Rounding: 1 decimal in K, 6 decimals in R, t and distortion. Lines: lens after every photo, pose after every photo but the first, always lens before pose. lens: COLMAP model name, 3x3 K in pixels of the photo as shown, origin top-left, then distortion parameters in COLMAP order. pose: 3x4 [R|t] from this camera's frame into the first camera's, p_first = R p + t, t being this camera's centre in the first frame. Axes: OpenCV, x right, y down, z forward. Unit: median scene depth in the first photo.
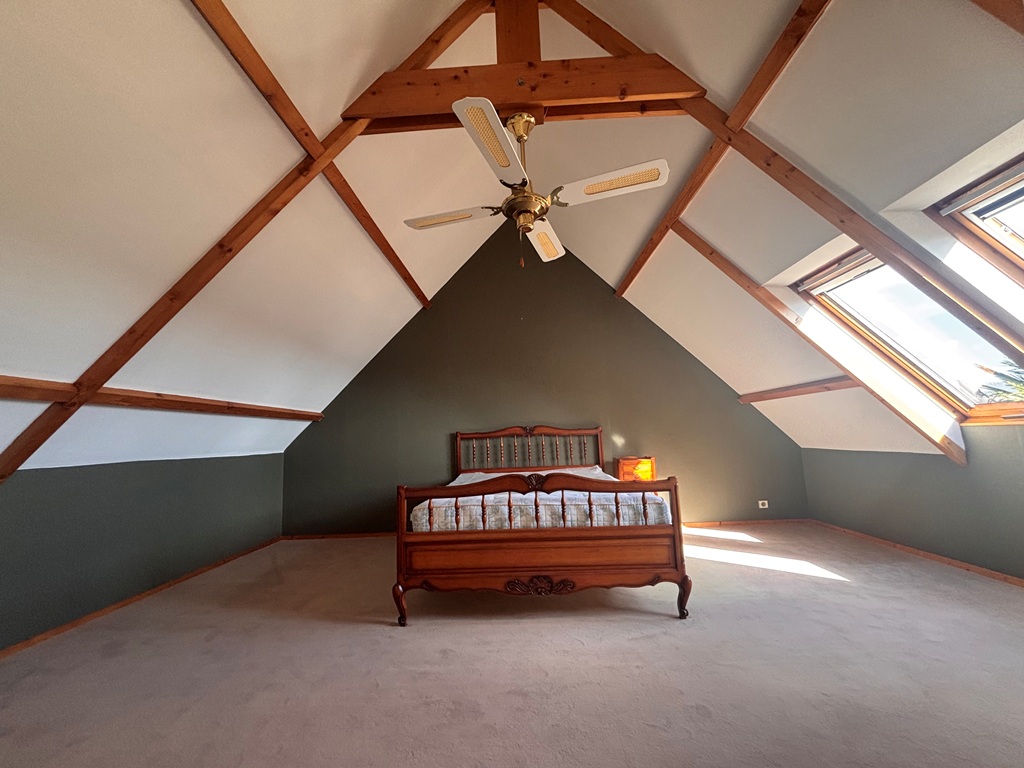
lens RADIAL K [[410.4, 0, 510.3], [0, 410.4, 379.9], [0, 0, 1]] dist [0.000404, -0.000077]
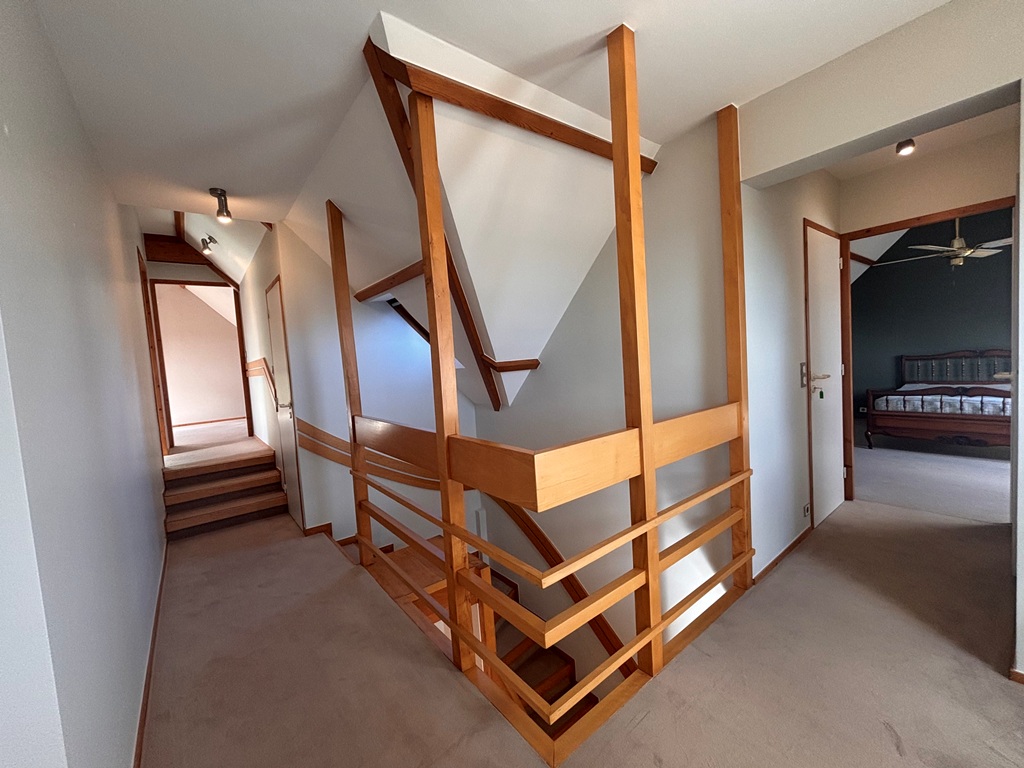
lens RADIAL K [[410.4, 0, 504.9], [0, 410.4, 380.7], [0, 0, 1]] dist [0.000404, -0.000077]
pose [[0.636016, 0.039901, -0.770643, 0.181157], [0.144849, 0.974738, 0.170013, -0.434208], [0.757959, -0.219758, 0.614170, -1.789974]]
